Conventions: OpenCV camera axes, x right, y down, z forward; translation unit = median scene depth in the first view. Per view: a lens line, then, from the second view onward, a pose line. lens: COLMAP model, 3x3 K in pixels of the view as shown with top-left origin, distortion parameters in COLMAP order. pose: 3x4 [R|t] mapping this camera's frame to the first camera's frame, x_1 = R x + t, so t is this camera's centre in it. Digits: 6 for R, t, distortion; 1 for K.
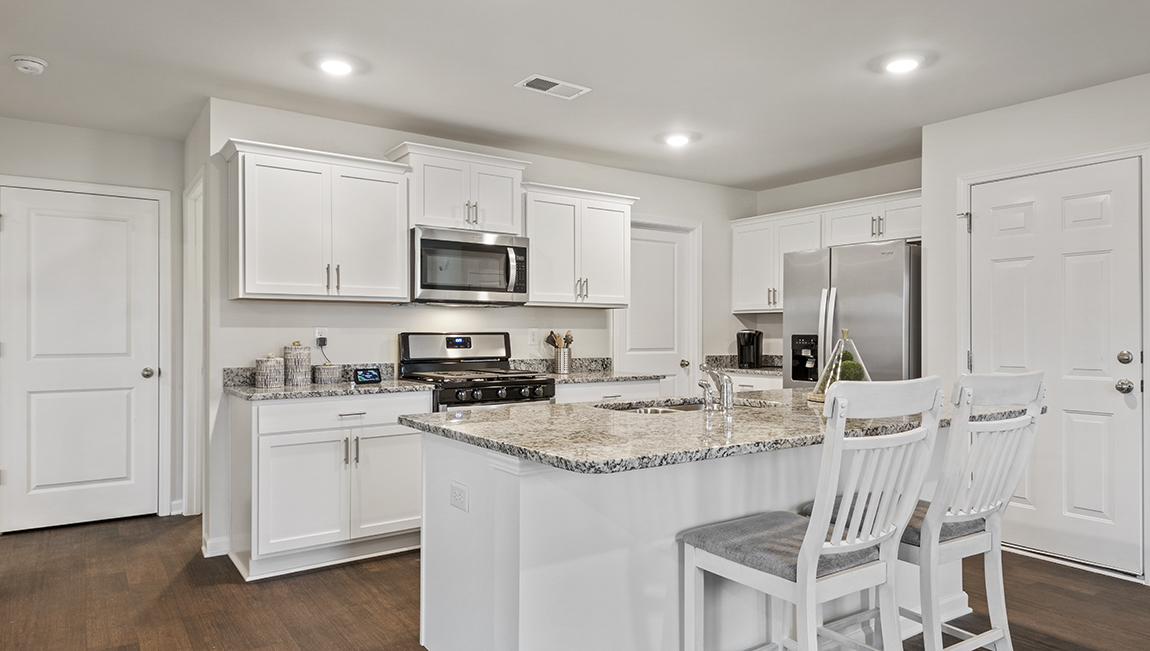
lens RADIAL K [[696.7, 0, 575.0], [0, 696.7, 325.5], [0, 0, 1]] dist [-0.003491, -0.001107]
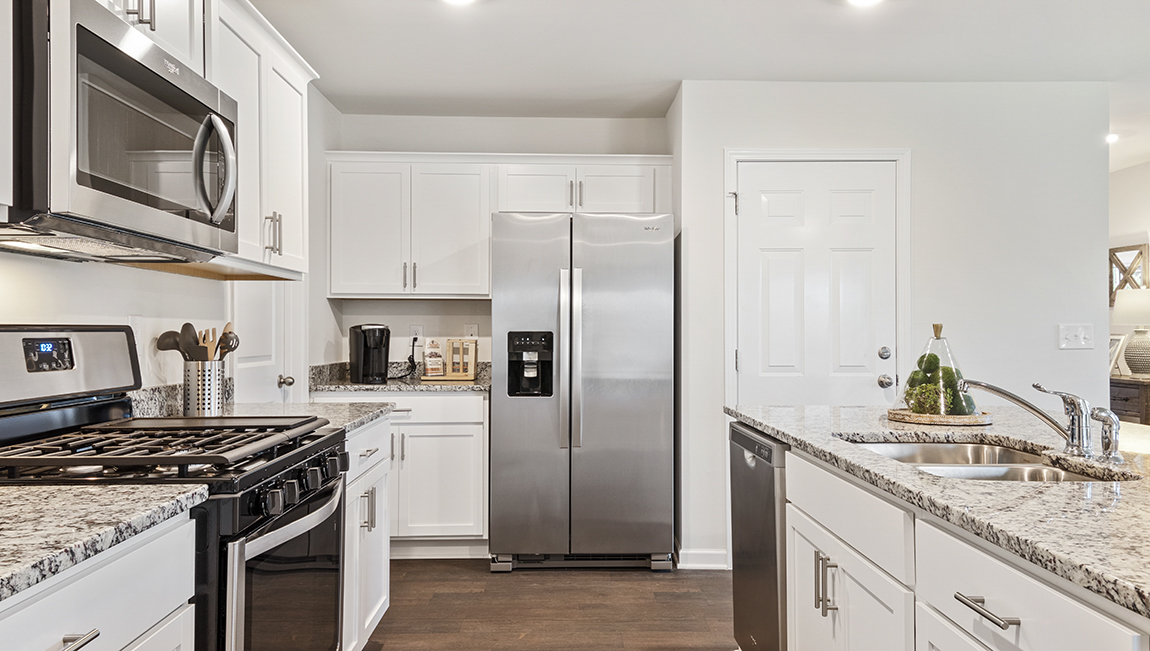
lens RADIAL K [[815.1, 0, 575.0], [0, 815.1, 325.5], [0, 0, 1]] dist [0.004398, 0.001491]
pose [[0.556472, 0.006059, 0.830844, -0.365287], [-0.010198, 0.999948, -0.000462, 0.007566], [-0.830804, -0.008216, 0.556504, 0.541911]]
